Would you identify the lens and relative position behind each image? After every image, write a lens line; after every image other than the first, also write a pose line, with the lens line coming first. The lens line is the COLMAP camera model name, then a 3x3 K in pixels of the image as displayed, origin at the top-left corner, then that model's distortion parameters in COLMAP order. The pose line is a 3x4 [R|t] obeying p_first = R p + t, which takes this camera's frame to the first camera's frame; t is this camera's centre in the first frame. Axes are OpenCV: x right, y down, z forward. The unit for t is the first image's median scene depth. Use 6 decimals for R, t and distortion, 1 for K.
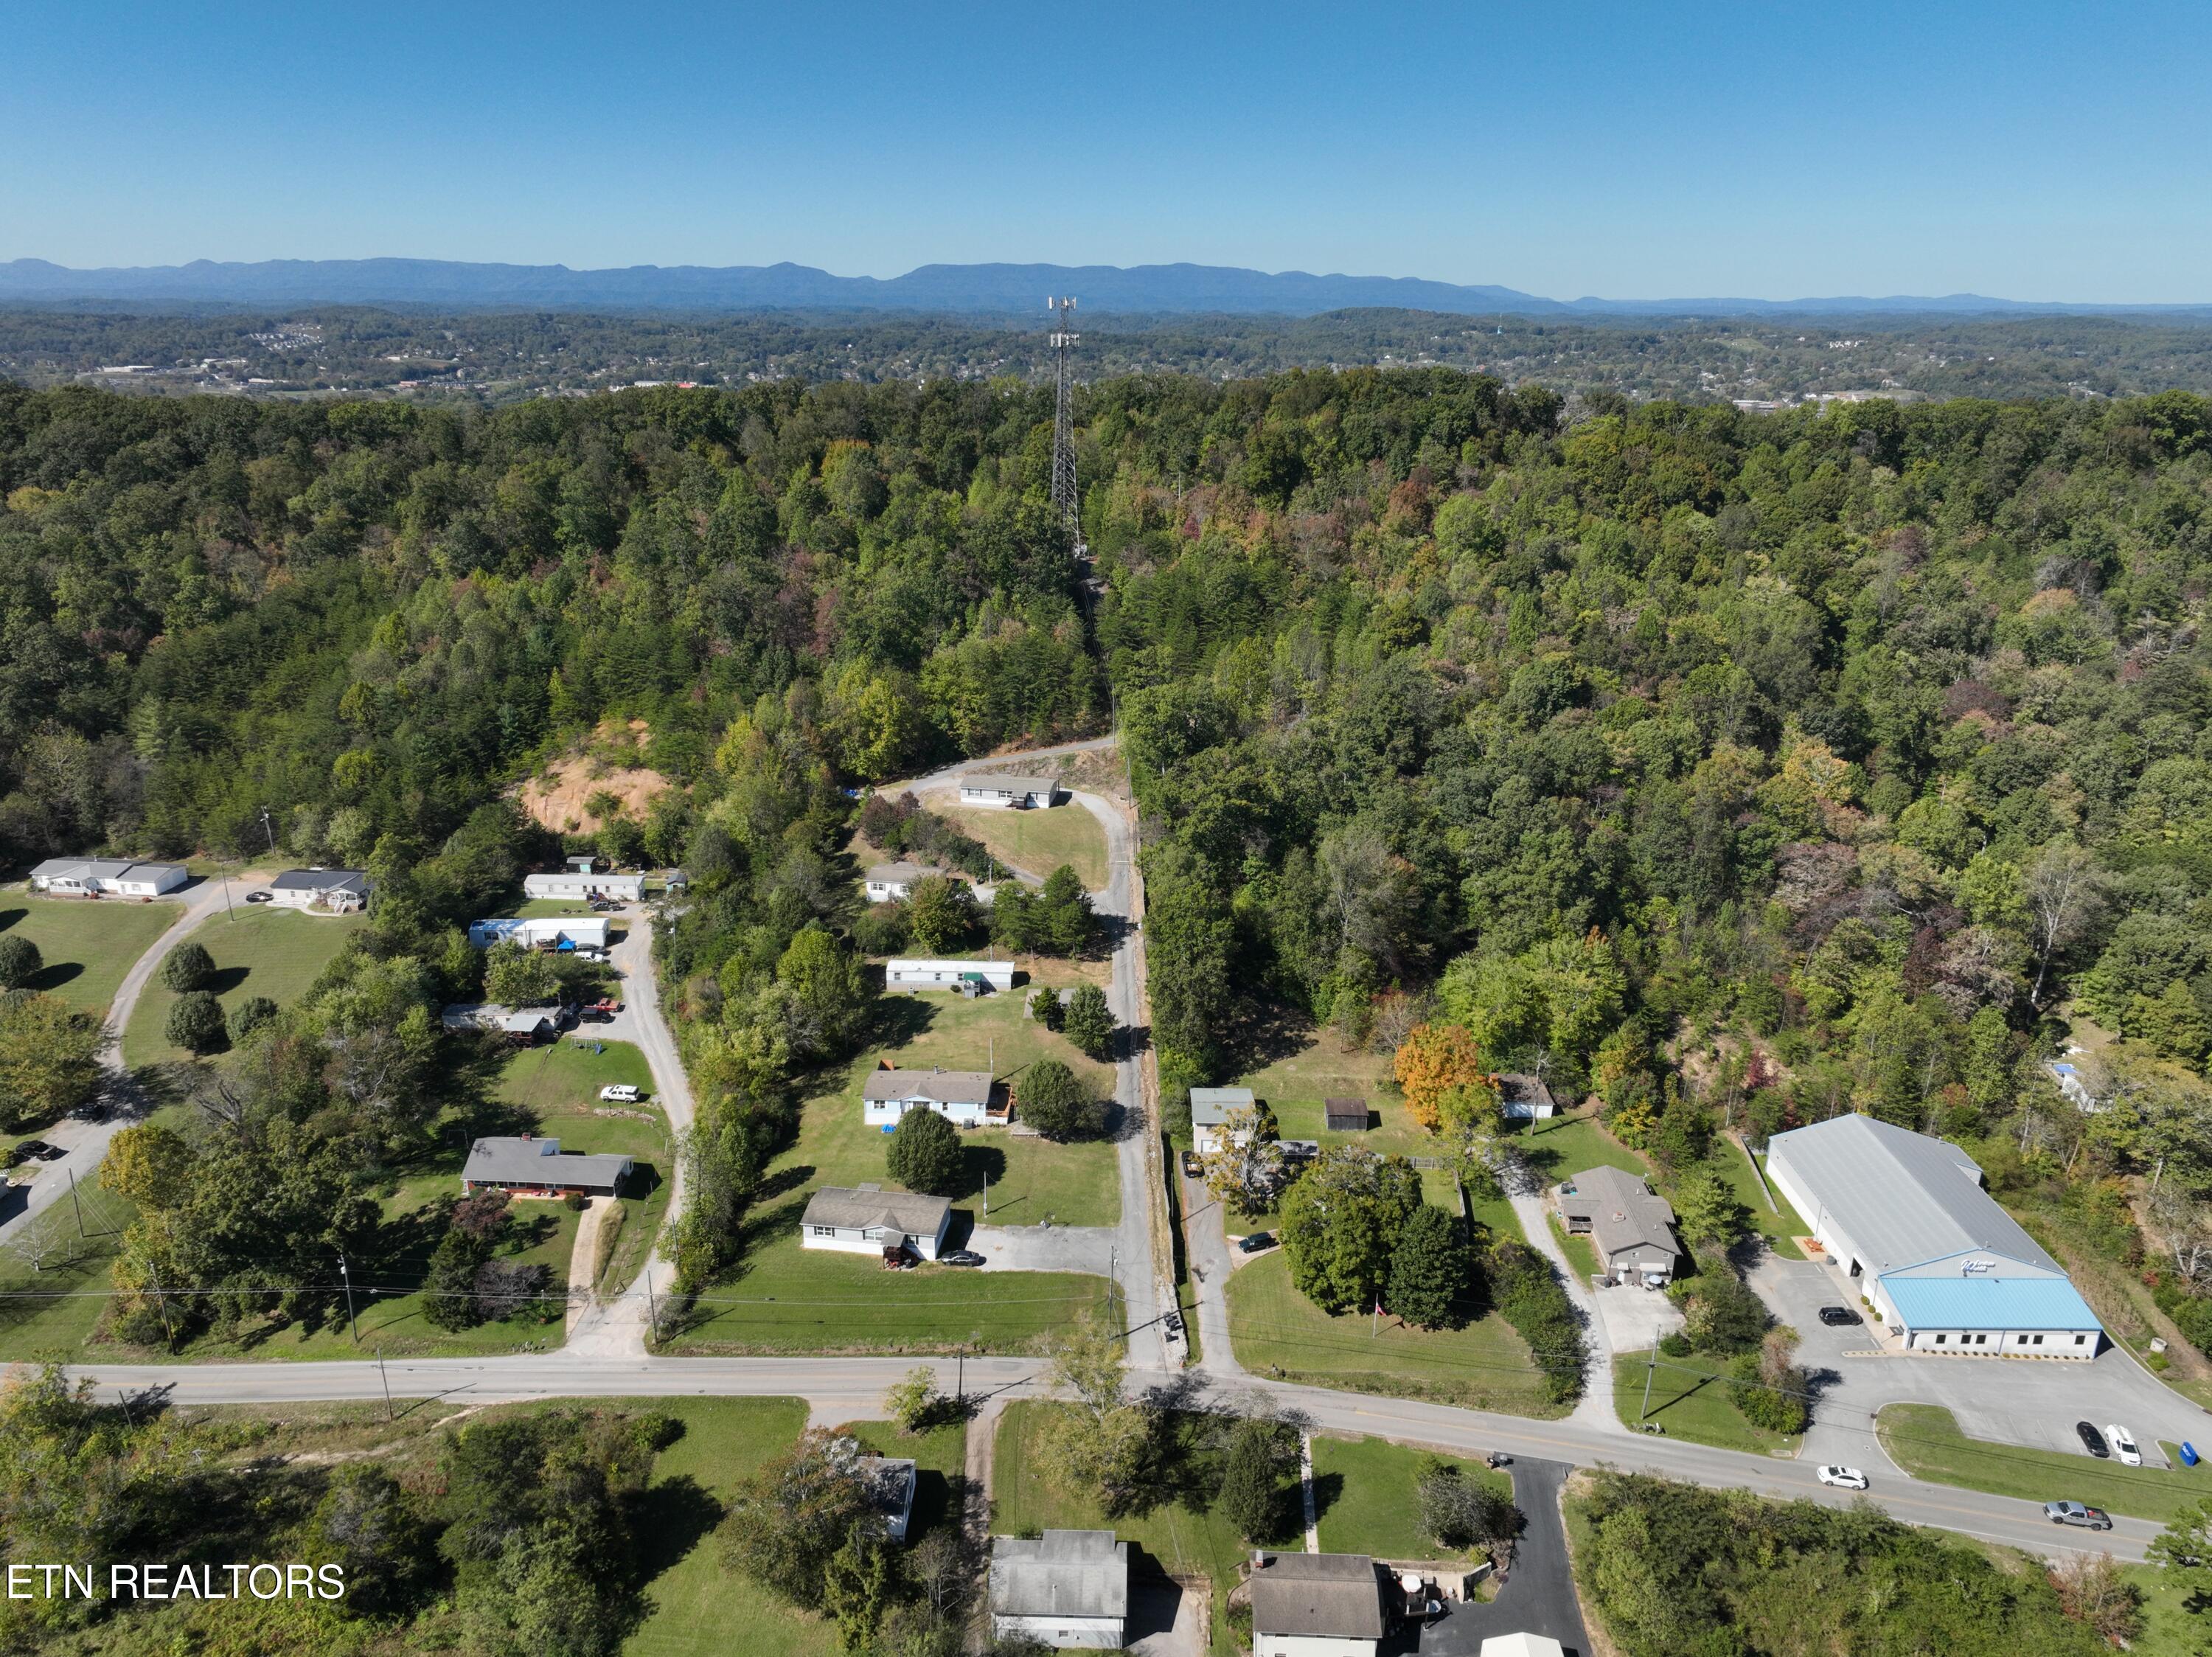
lens RADIAL K [[1545.2, 0, 1111.2], [0, 1545.2, 812.4], [0, 0, 1]] dist [-0.000890, 0.017630]
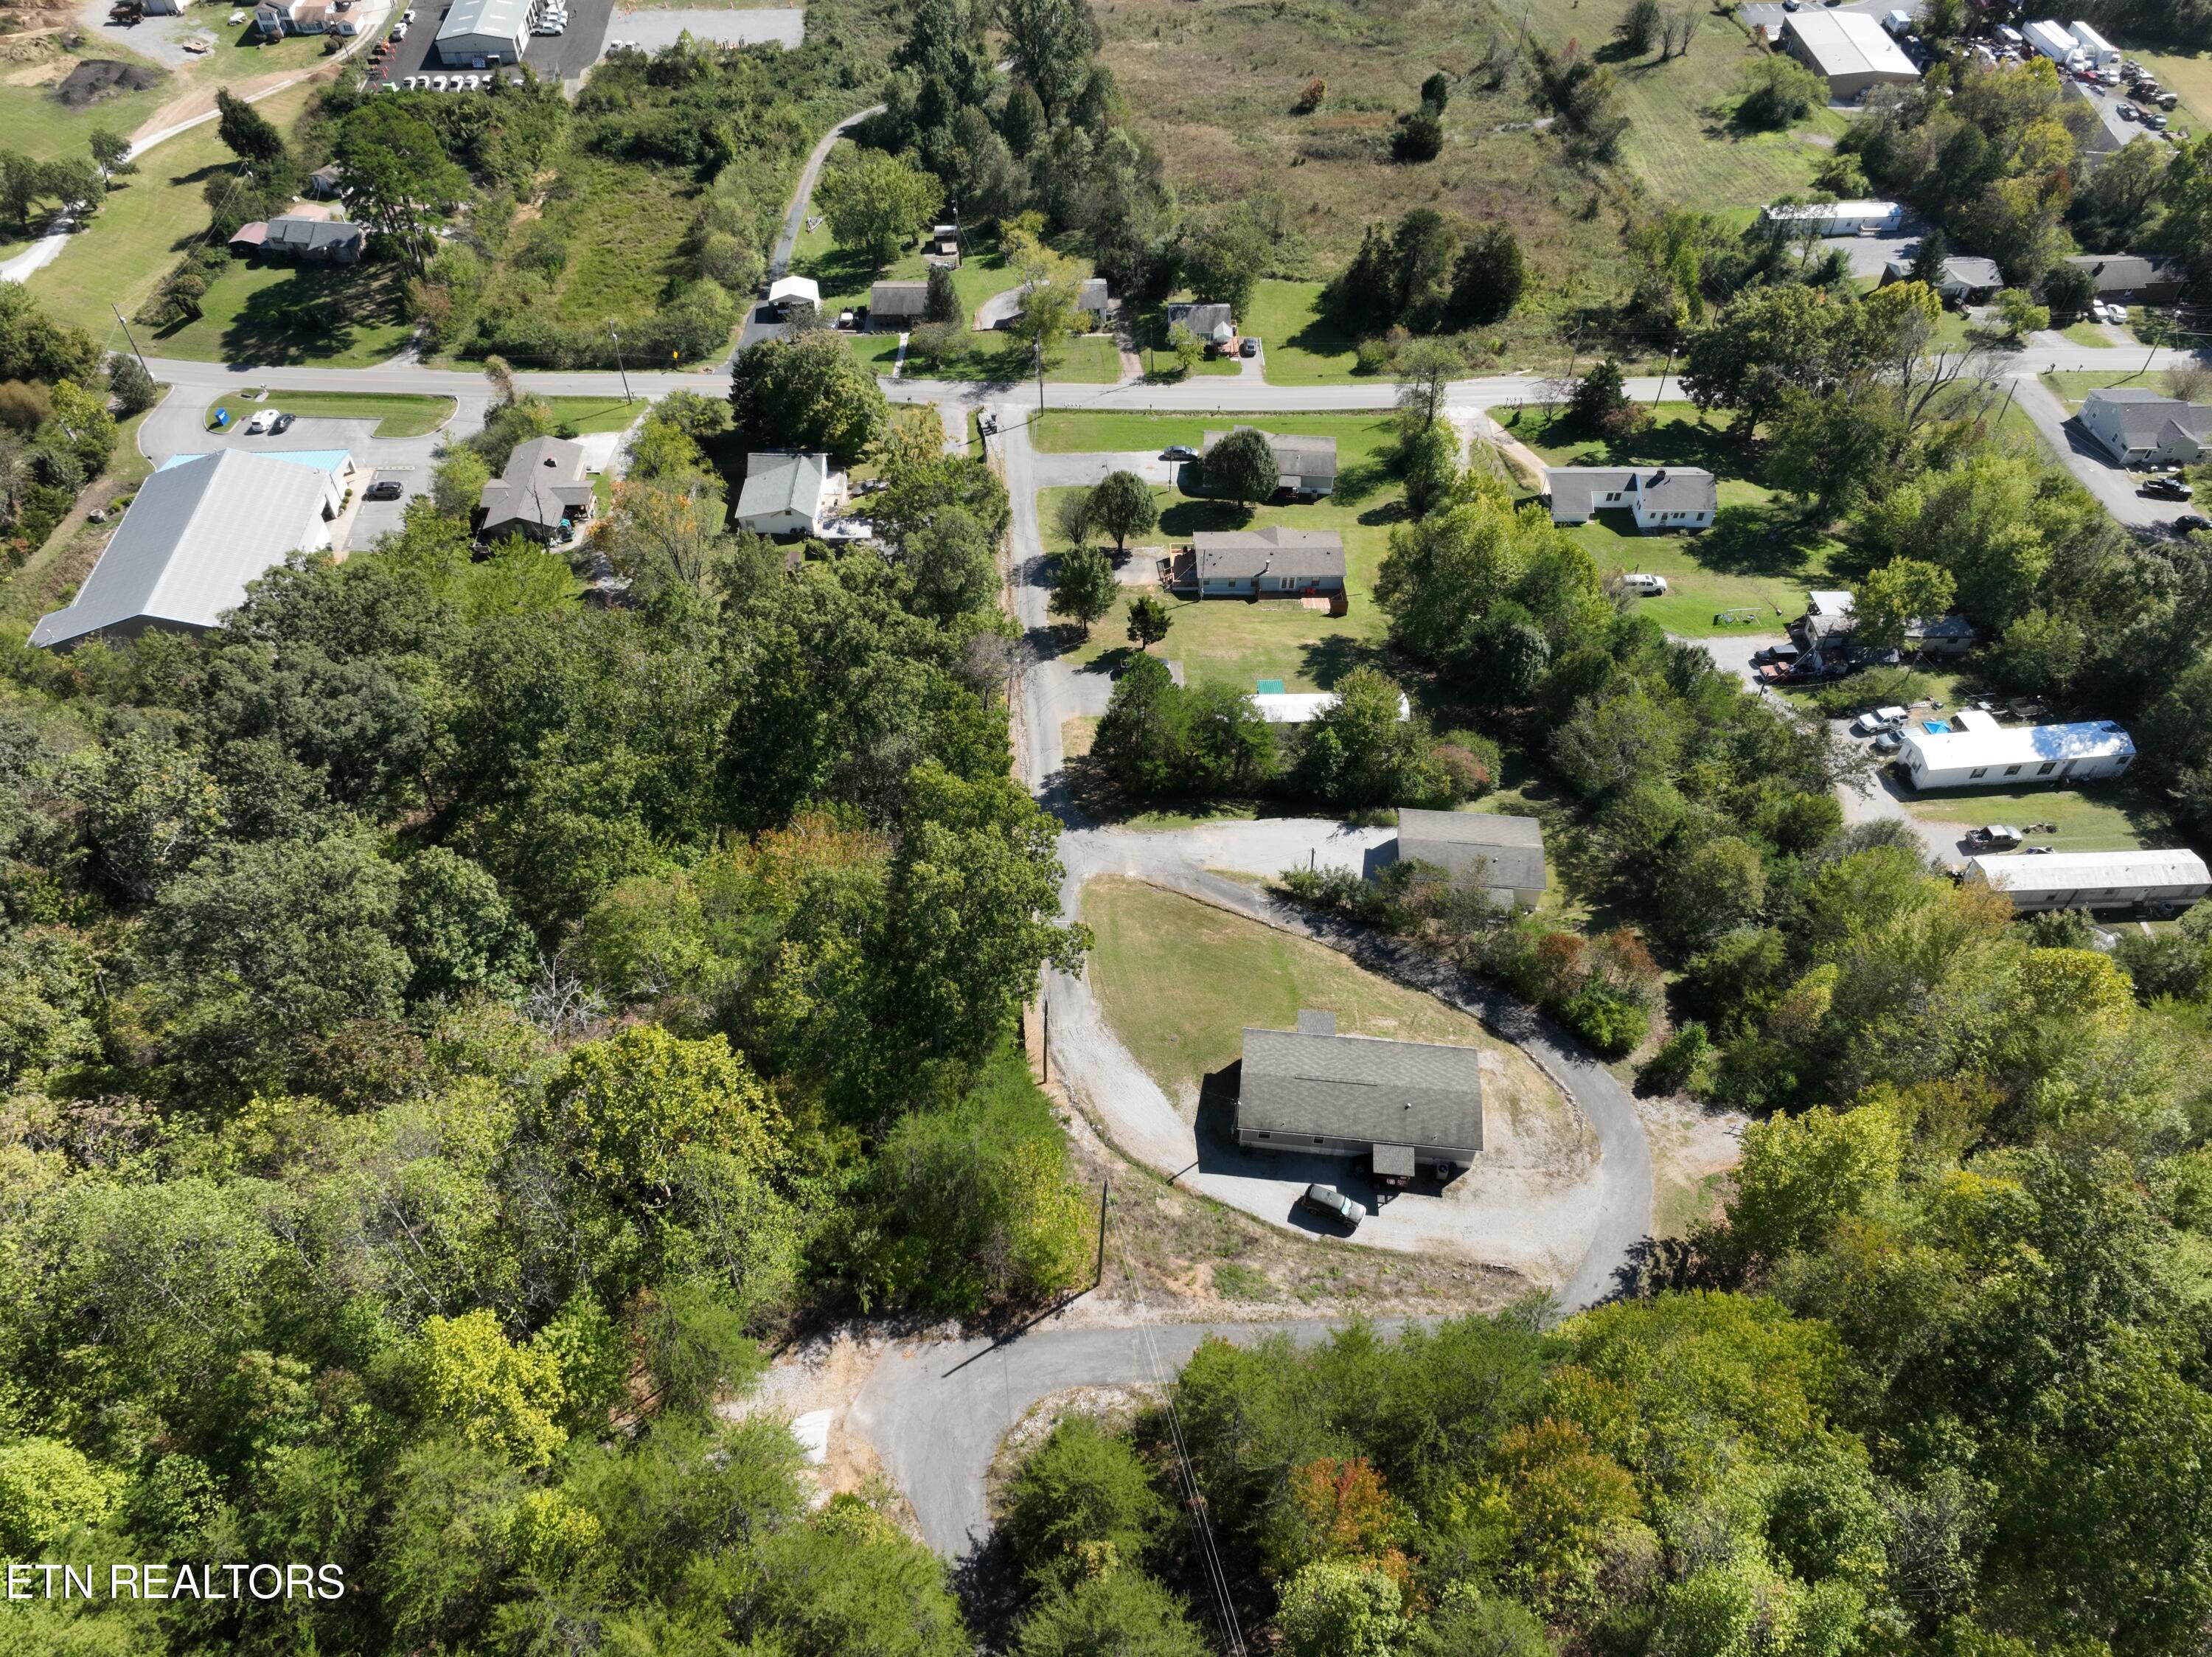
lens RADIAL K [[1545.2, 0, 1119.5], [0, 1545.2, 826.0], [0, 0, 1]] dist [-0.000890, 0.017630]
pose [[-0.997608, 0.040364, -0.056110, 0.018039], [-0.035517, 0.397058, 0.917106, -0.592347], [0.059297, 0.916906, -0.394674, 1.635650]]
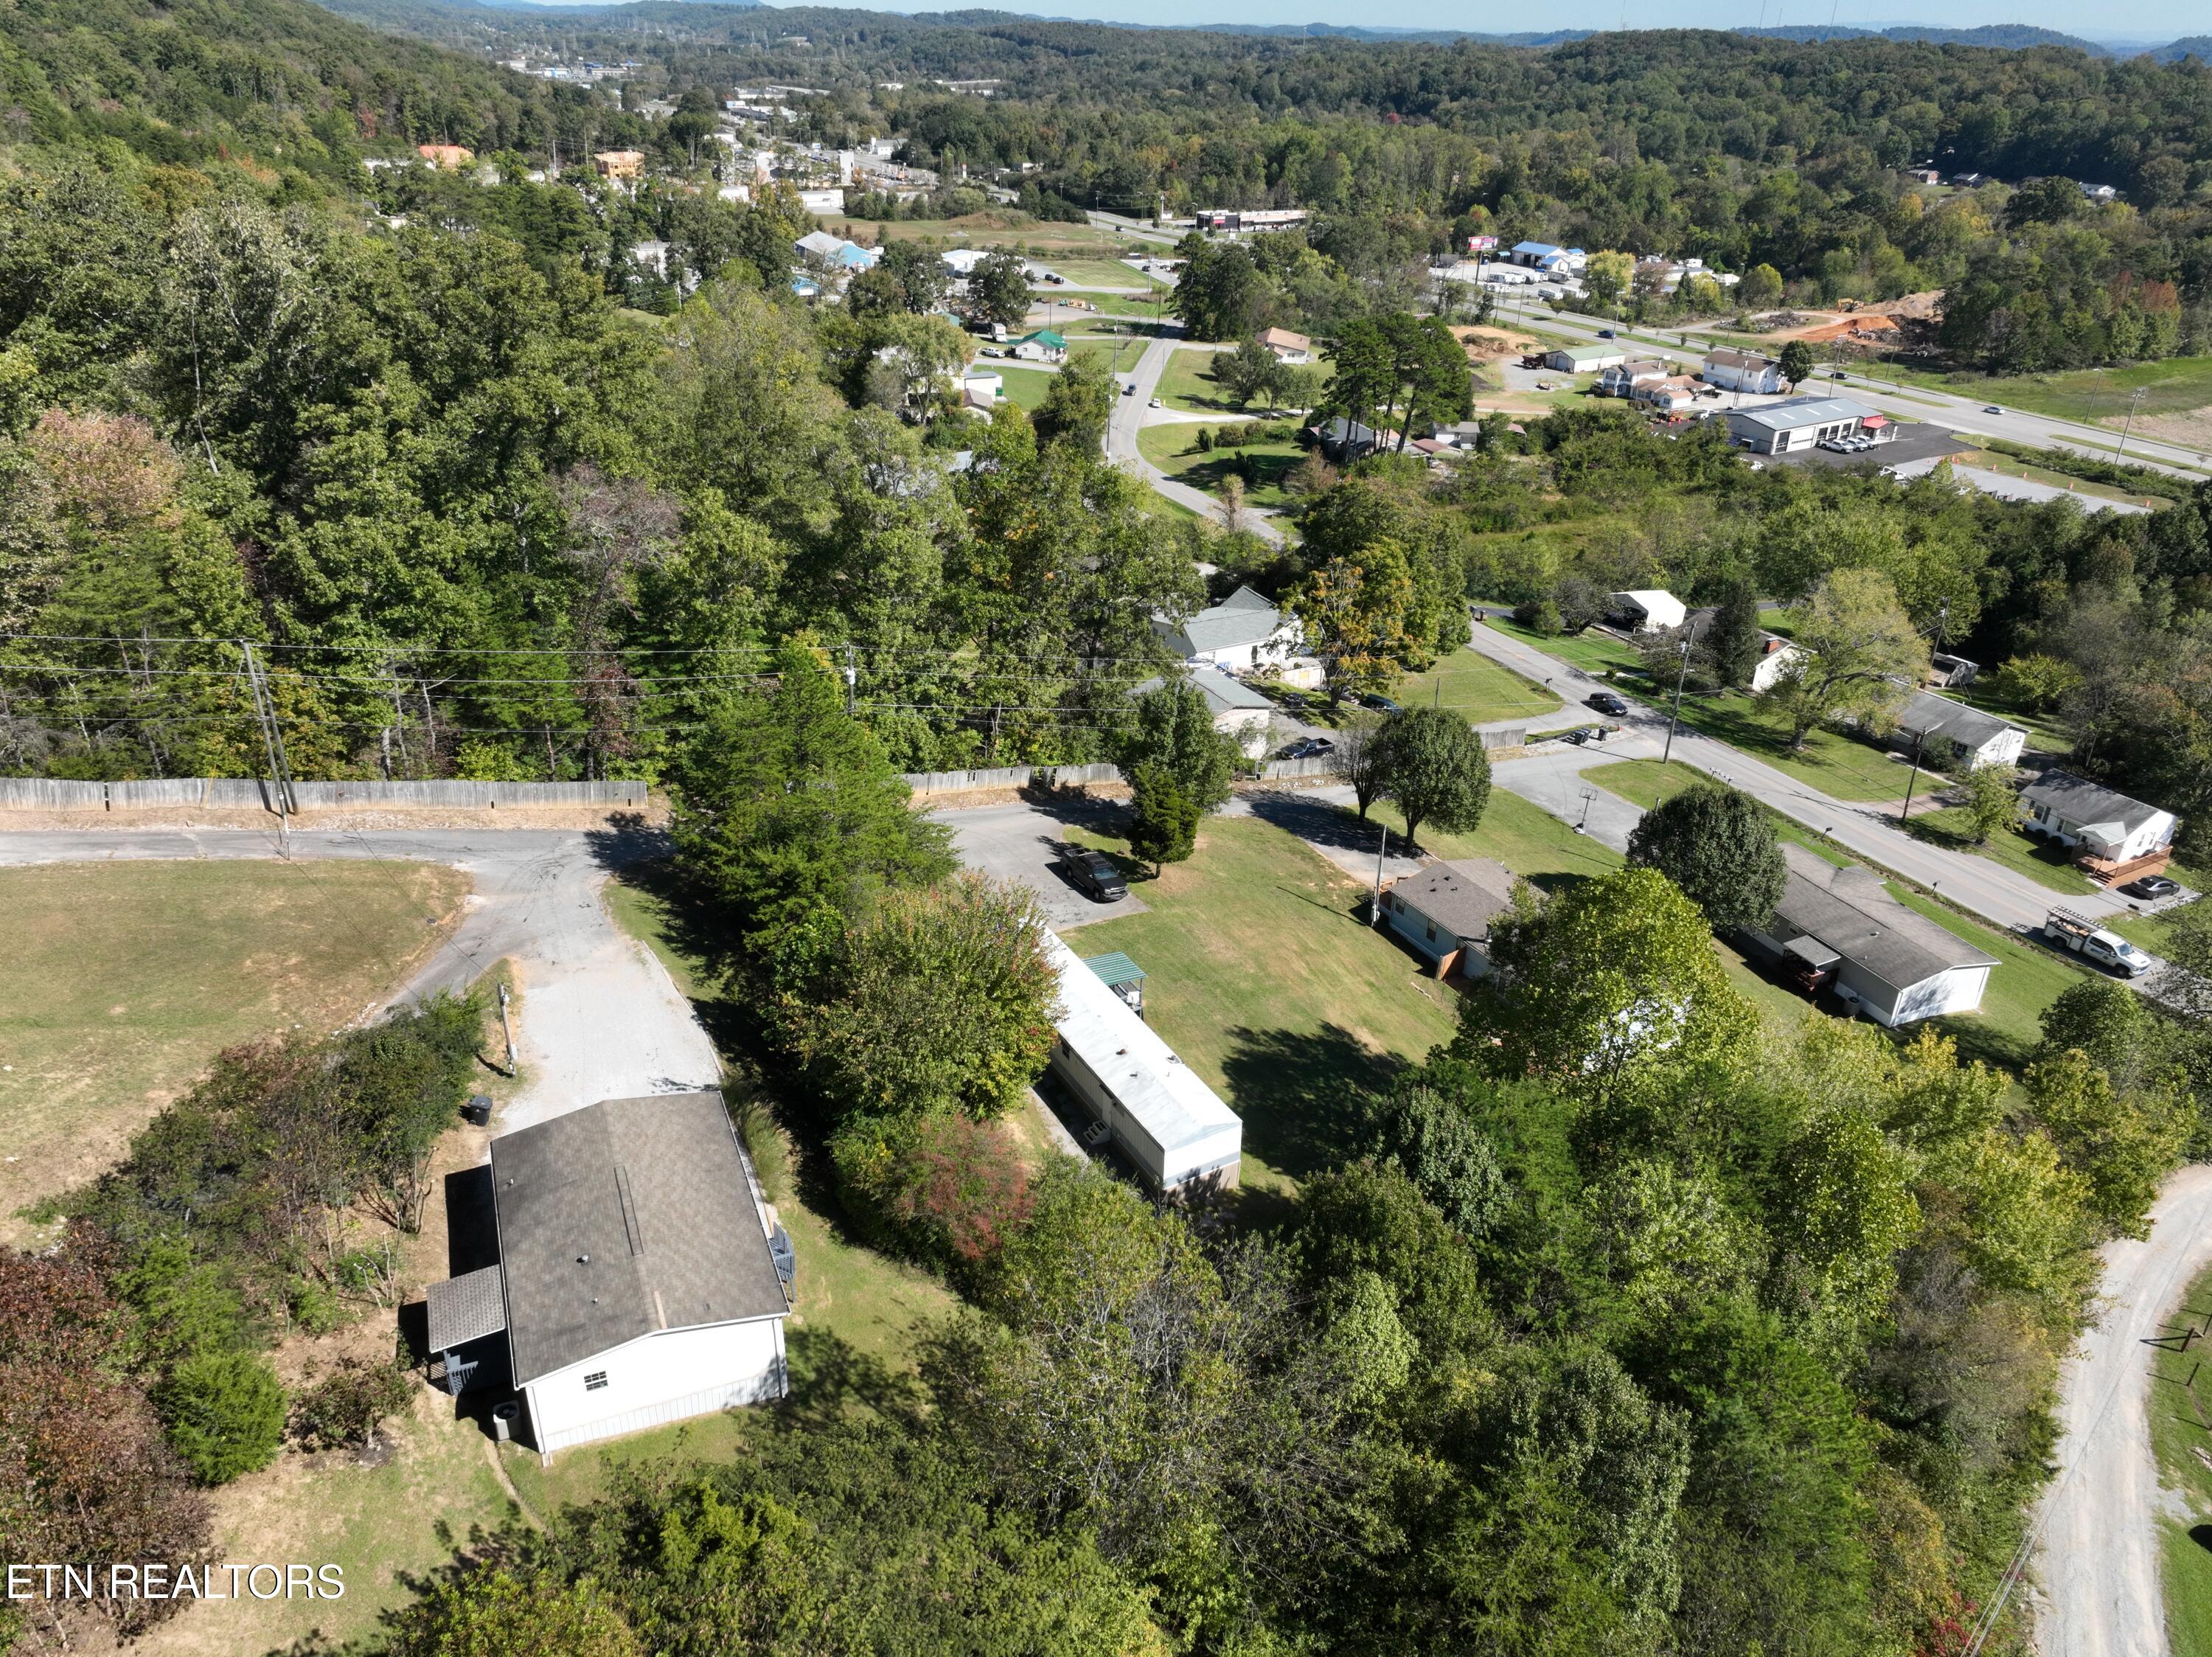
lens RADIAL K [[1545.2, 0, 1101.3], [0, 1545.2, 817.4], [0, 0, 1]] dist [-0.000890, 0.017630]
pose [[-0.526019, -0.403485, 0.748668, -0.403388], [0.247417, 0.769622, 0.588614, -0.143264], [-0.813689, 0.494855, -0.305007, 1.356005]]
